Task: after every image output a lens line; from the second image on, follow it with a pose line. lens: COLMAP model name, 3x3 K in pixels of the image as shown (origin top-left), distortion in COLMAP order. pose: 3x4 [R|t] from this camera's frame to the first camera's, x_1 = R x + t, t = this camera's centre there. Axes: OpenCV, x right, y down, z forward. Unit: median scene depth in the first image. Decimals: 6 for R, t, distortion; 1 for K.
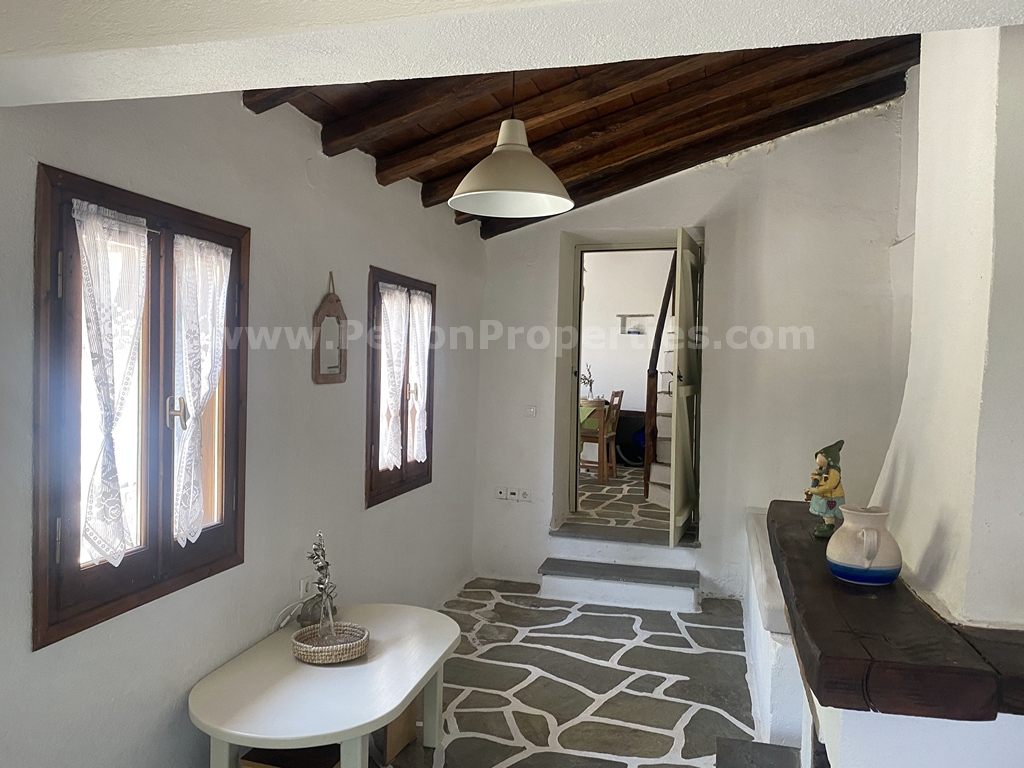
lens RADIAL K [[807.4, 0, 512.0], [0, 807.4, 384.0], [0, 0, 1]] dist [0.058621, -0.217011]
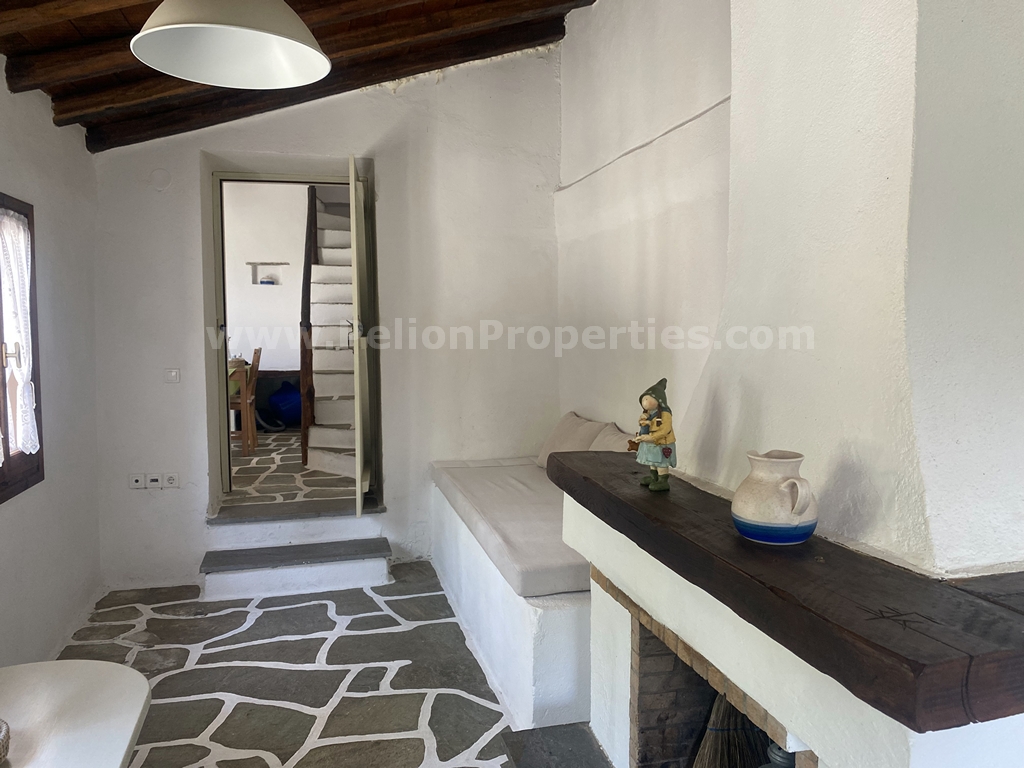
lens RADIAL K [[769.2, 0, 512.0], [0, 769.2, 384.0], [0, 0, 1]] dist [-0.000997, -0.022512]
pose [[0.859138, -0.063072, 0.507843, -0.082292], [0.037655, 0.997477, 0.060182, 0.010030], [-0.510357, -0.032582, 0.859345, 0.191391]]
